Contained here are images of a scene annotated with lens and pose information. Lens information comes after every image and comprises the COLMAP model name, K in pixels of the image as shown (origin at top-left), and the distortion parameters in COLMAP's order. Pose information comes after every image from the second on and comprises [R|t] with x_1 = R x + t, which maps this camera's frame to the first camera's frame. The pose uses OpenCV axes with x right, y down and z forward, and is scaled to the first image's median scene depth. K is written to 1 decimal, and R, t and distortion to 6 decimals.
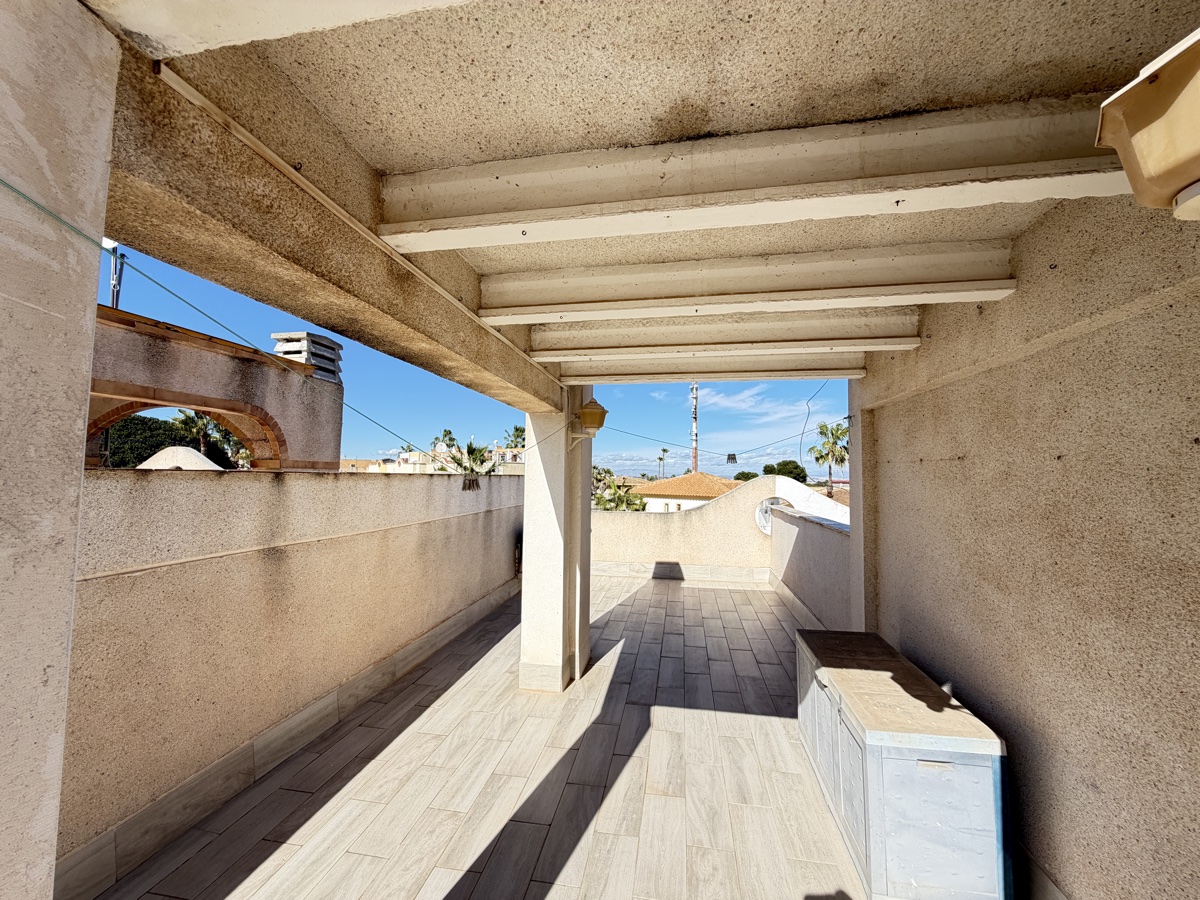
lens RADIAL K [[477.4, 0, 598.0], [0, 477.4, 452.2], [0, 0, 1]] dist [-0.000092, -0.000099]
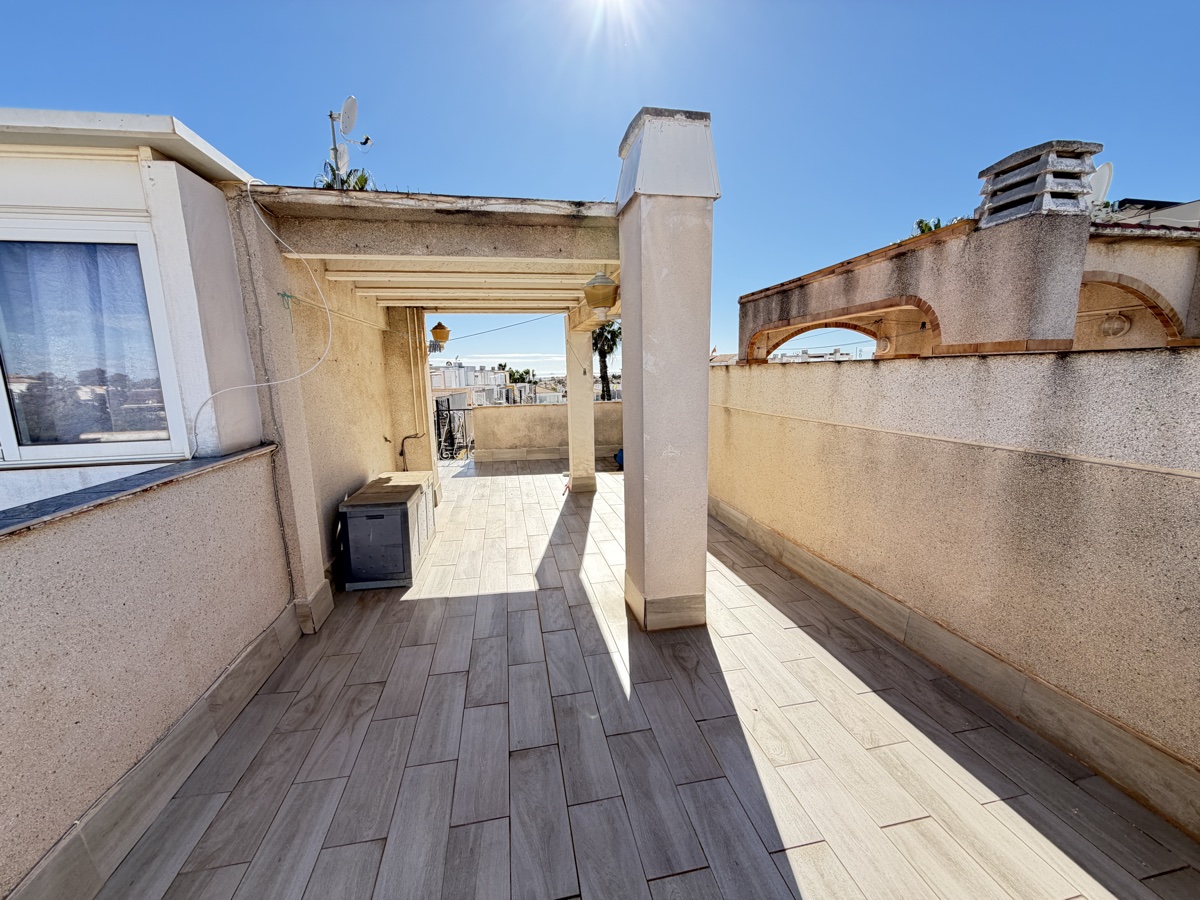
lens RADIAL K [[477.4, 0, 598.0], [0, 477.4, 452.2], [0, 0, 1]] dist [-0.000092, -0.000099]
pose [[-0.933141, 0.068852, -0.352856, 0.295528], [0.029886, 0.992949, 0.114717, 0.099705], [0.358266, 0.096502, -0.928619, 1.733317]]
